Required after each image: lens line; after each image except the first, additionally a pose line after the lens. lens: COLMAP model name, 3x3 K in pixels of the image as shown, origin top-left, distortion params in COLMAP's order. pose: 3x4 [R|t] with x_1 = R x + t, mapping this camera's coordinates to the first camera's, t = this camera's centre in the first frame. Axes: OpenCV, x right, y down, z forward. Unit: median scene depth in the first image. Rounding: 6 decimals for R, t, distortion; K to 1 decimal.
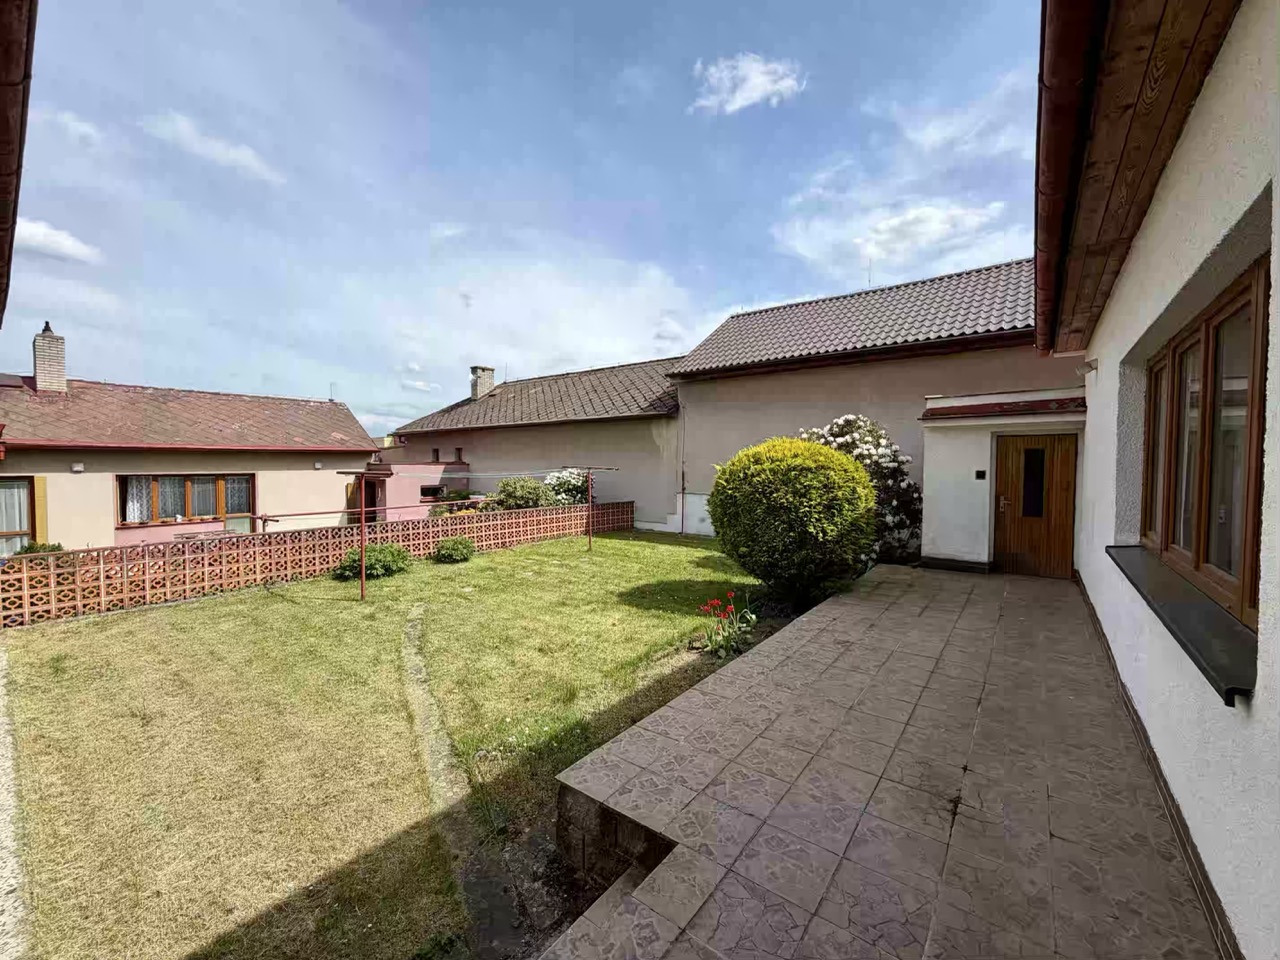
lens RADIAL K [[509.9, 0, 637.6], [0, 509.9, 480.0], [0, 0, 1]] dist [-0.001418, -0.000707]
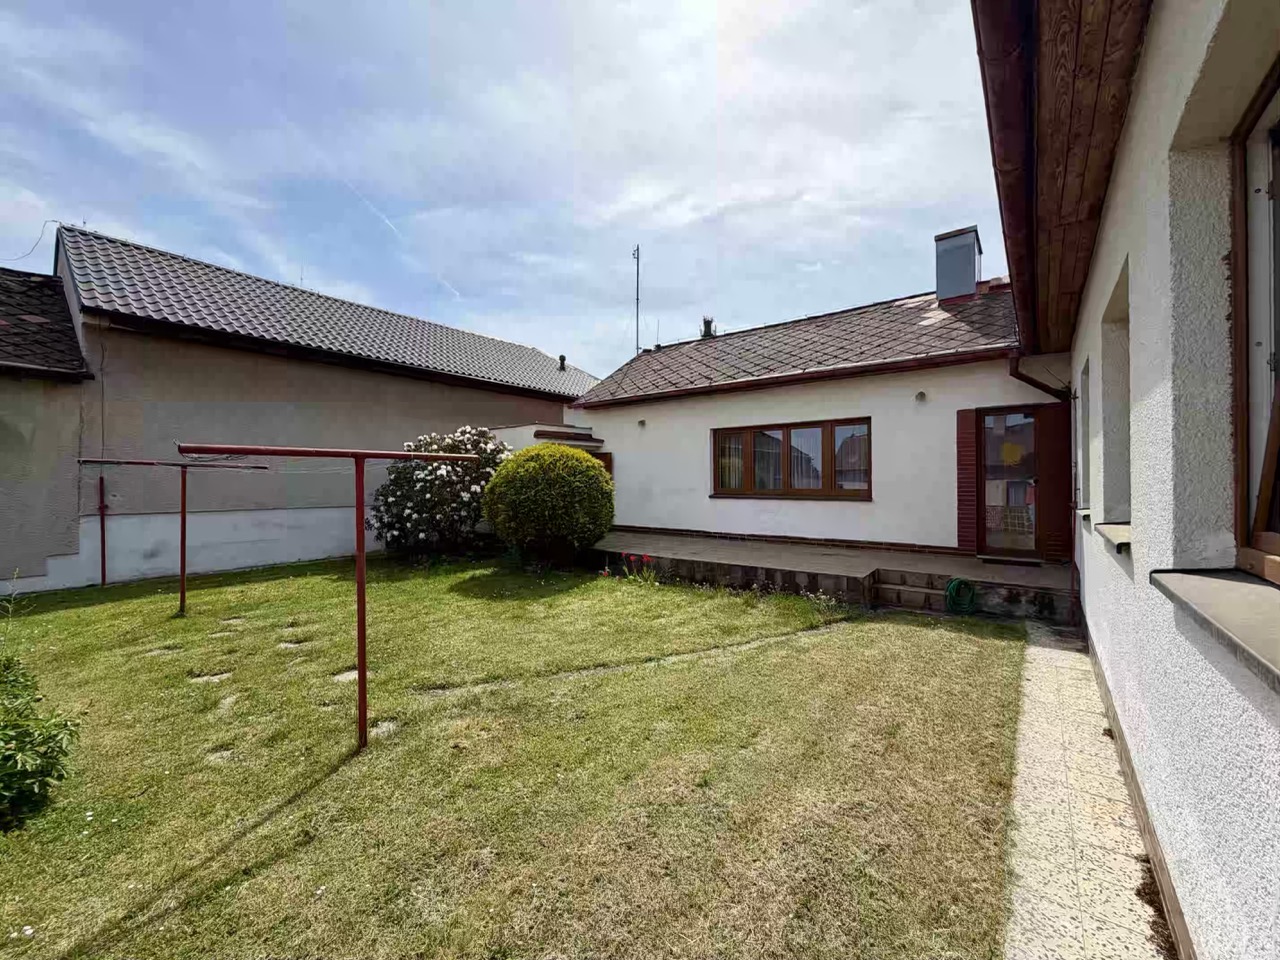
lens RADIAL K [[509.9, 0, 639.5], [0, 509.9, 483.7], [0, 0, 1]] dist [-0.001418, -0.000707]
pose [[-0.011392, 0.001440, 0.999934, -0.576522], [0.033058, 0.999453, -0.001062, 0.012758], [-0.999389, 0.033043, -0.011433, 0.445544]]
